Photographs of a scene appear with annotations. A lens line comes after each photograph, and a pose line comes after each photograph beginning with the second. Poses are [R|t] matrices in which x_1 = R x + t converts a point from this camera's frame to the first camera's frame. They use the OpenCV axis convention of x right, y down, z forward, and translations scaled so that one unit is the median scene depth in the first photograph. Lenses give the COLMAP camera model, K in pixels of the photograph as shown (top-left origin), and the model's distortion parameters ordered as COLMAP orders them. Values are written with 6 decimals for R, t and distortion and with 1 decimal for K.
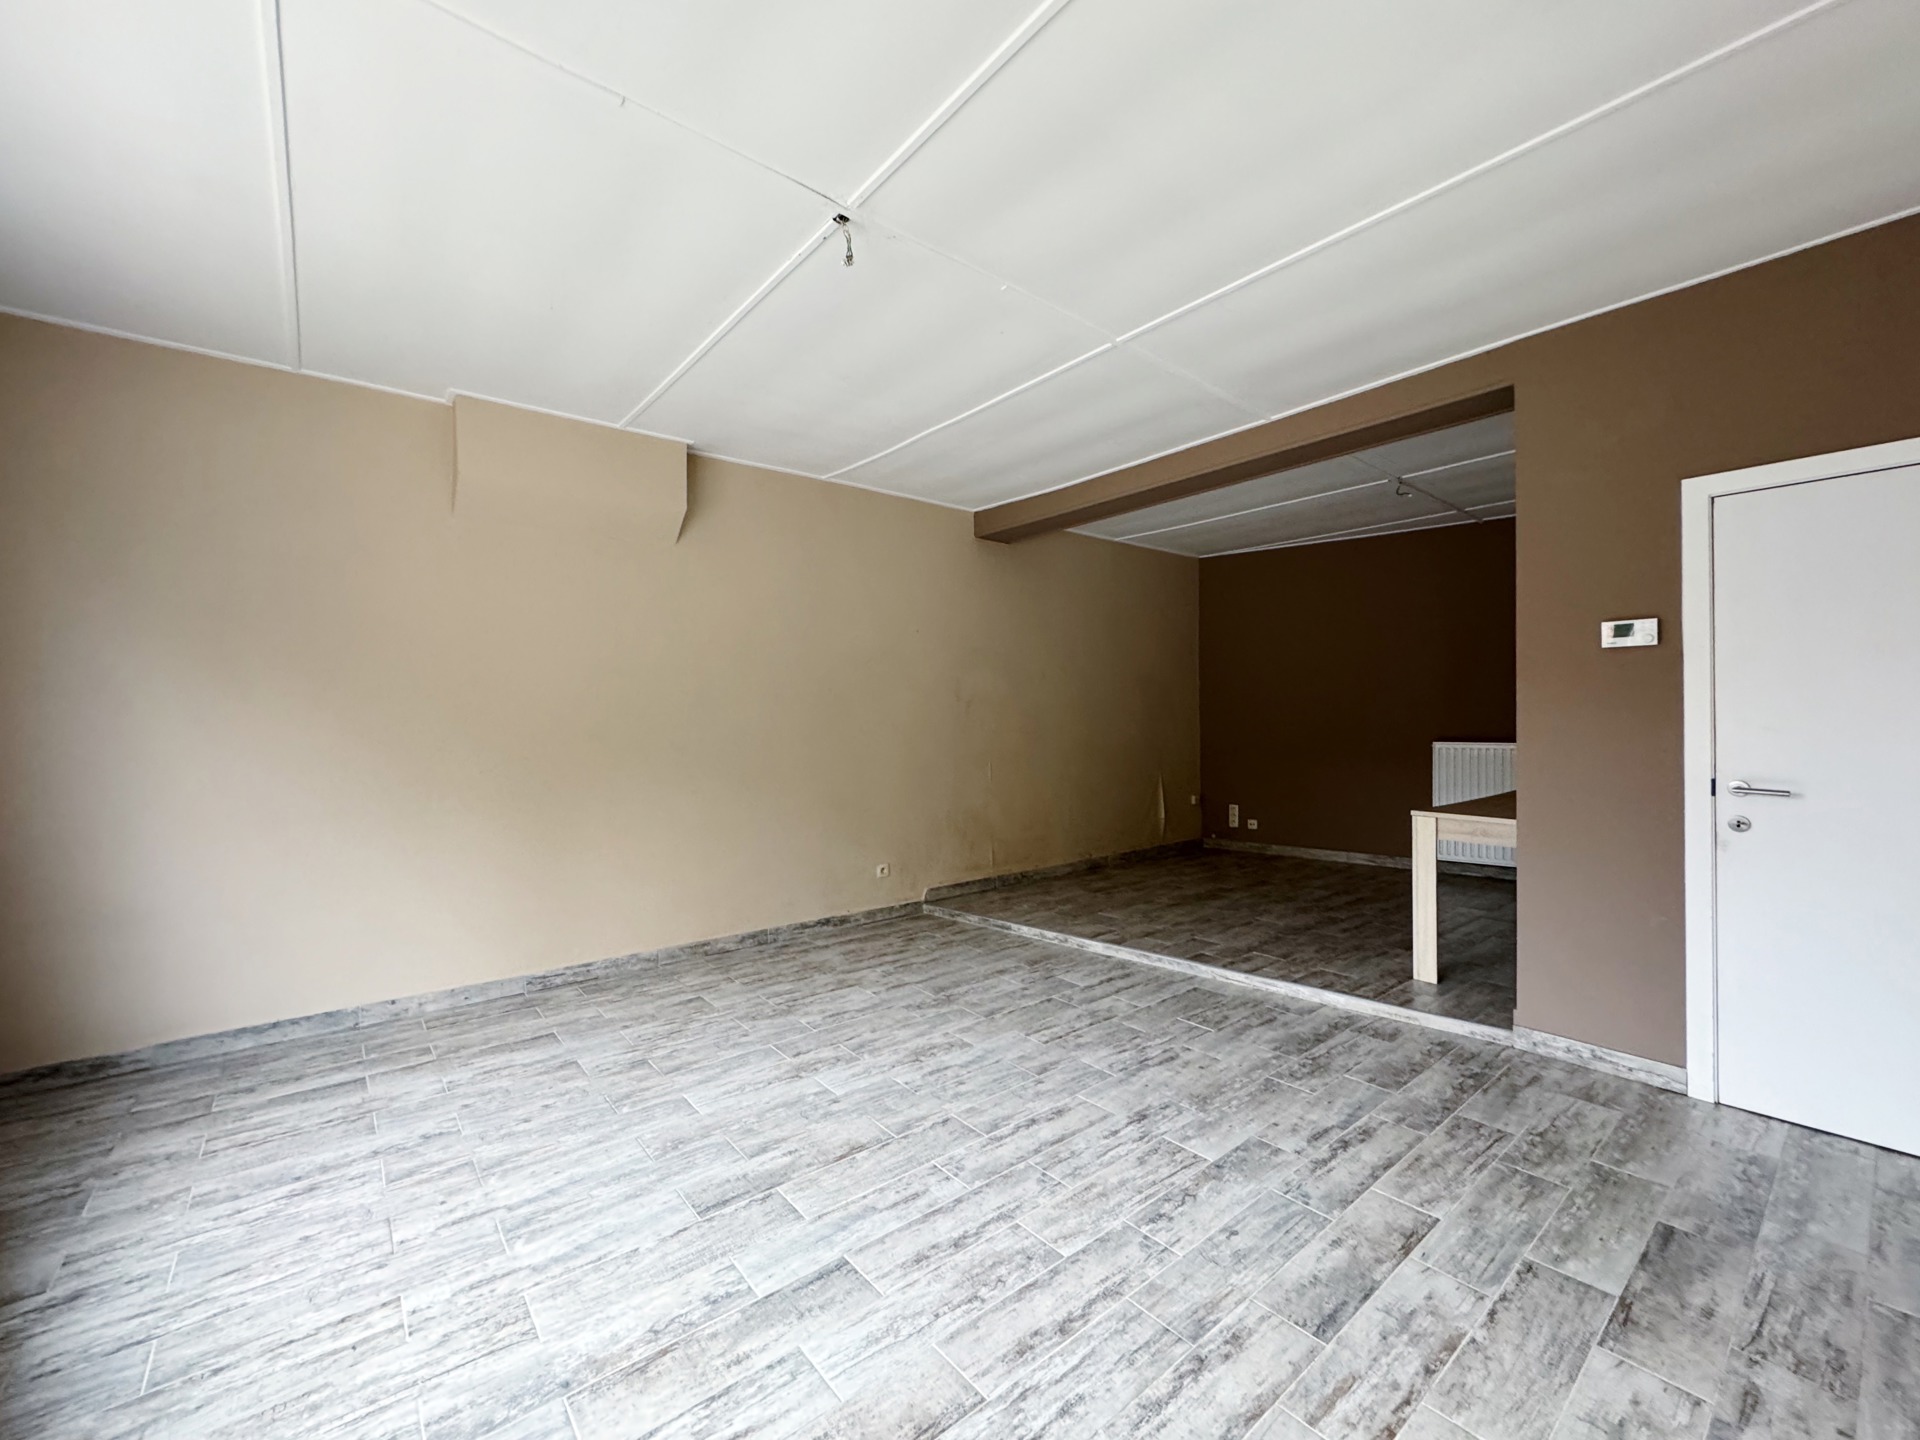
lens RADIAL K [[731.4, 0, 1006.0], [0, 731.4, 702.2], [0, 0, 1]] dist [-0.000812, 0.000208]
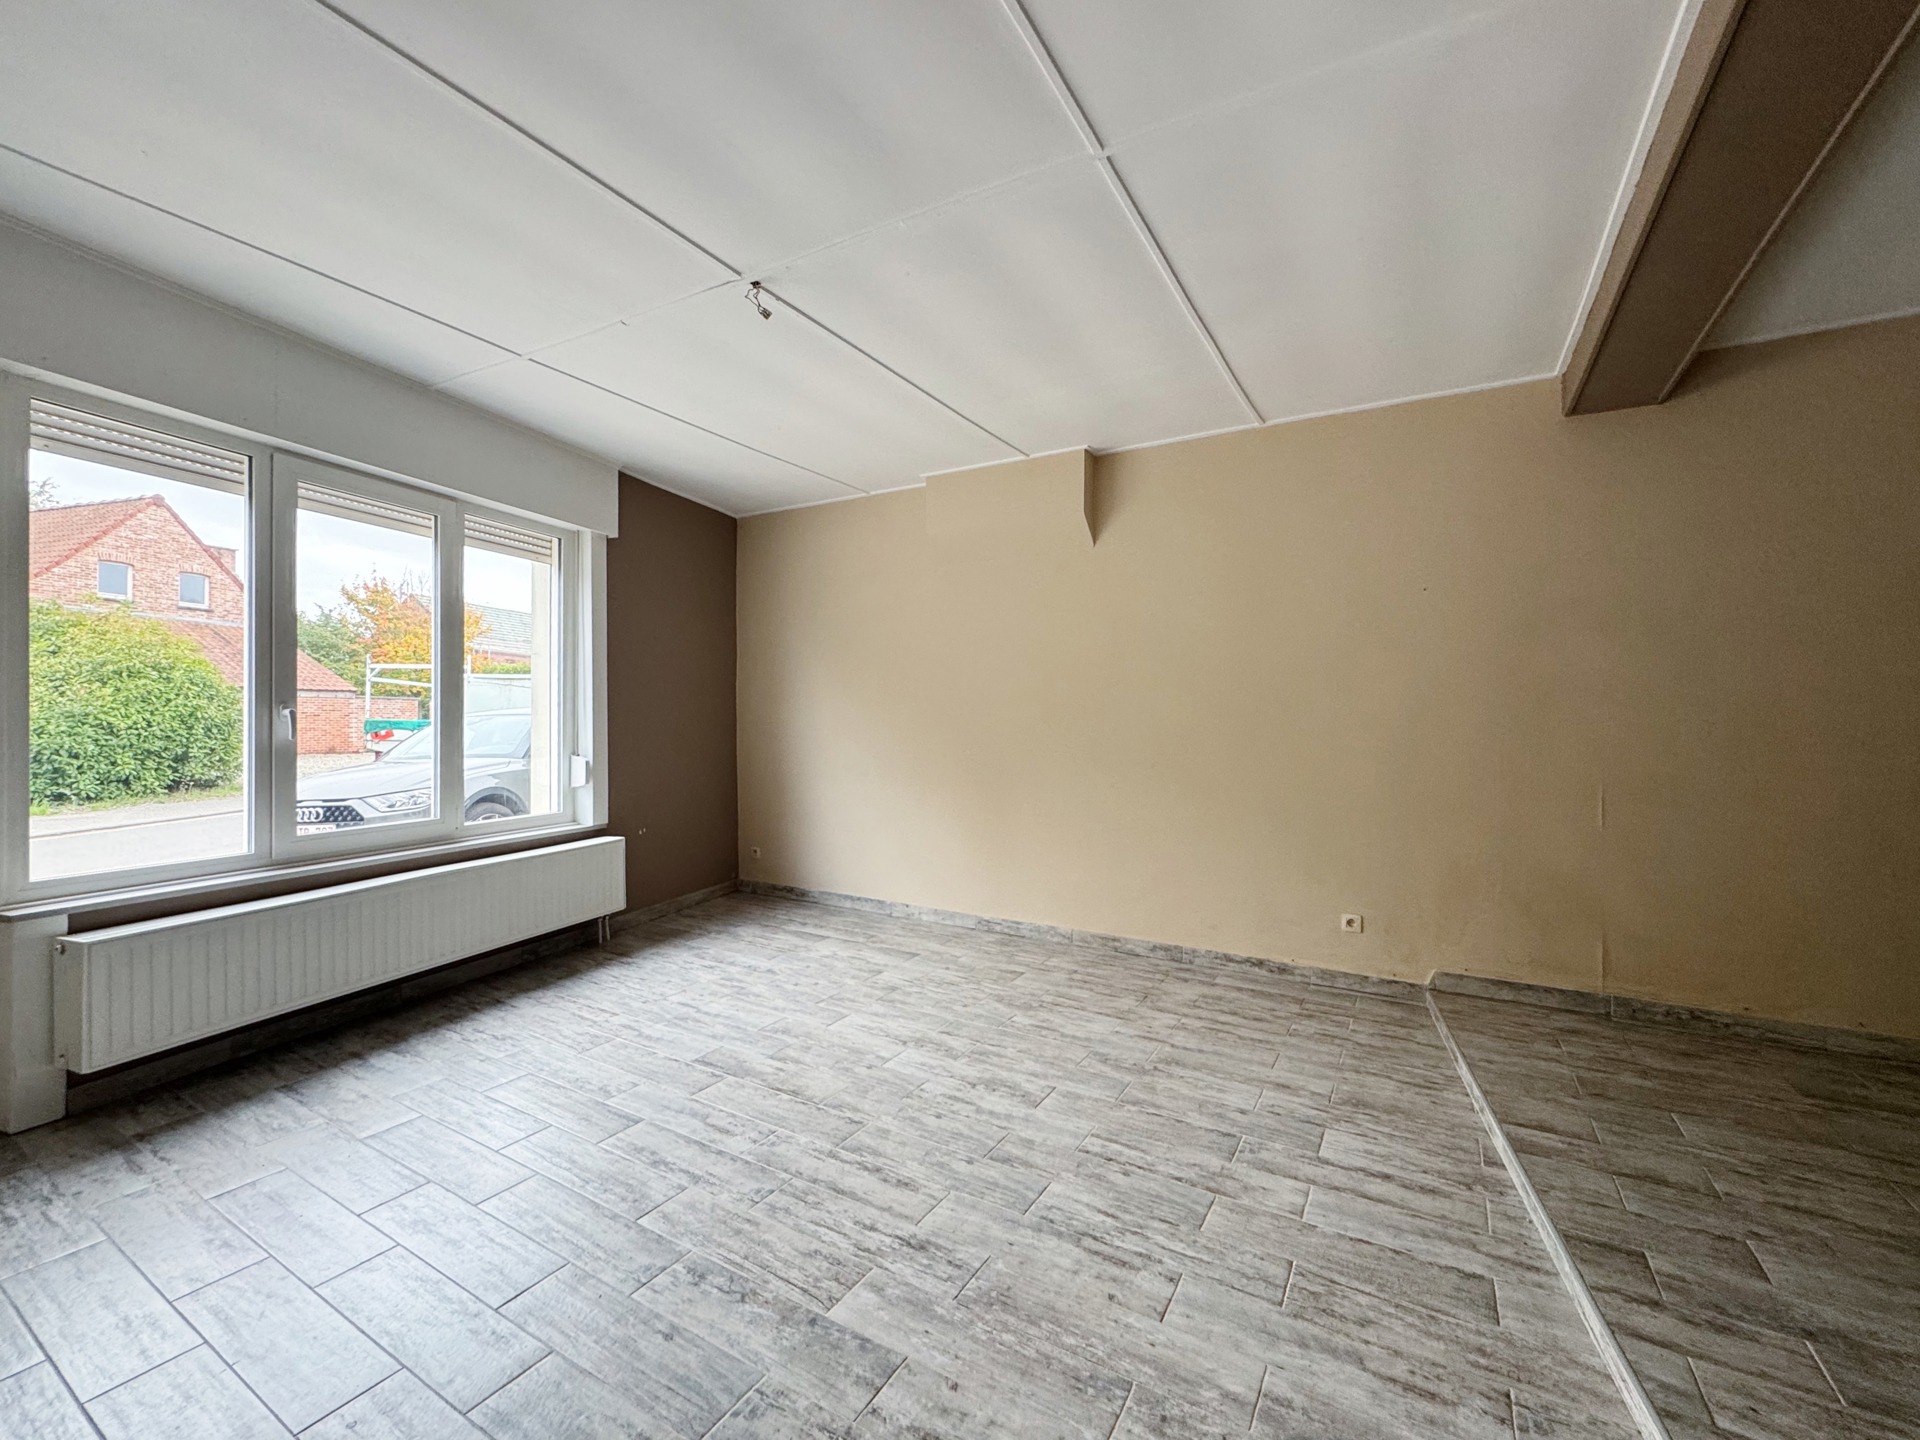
lens RADIAL K [[778.8, 0, 962.7], [0, 778.8, 741.3], [0, 0, 1]] dist [-0.003144, -0.000126]
pose [[0.355897, 0.036147, -0.933826, 0.657405], [0.009879, 0.999050, 0.042437, 0.009350], [0.934473, -0.024329, 0.355202, 0.543017]]
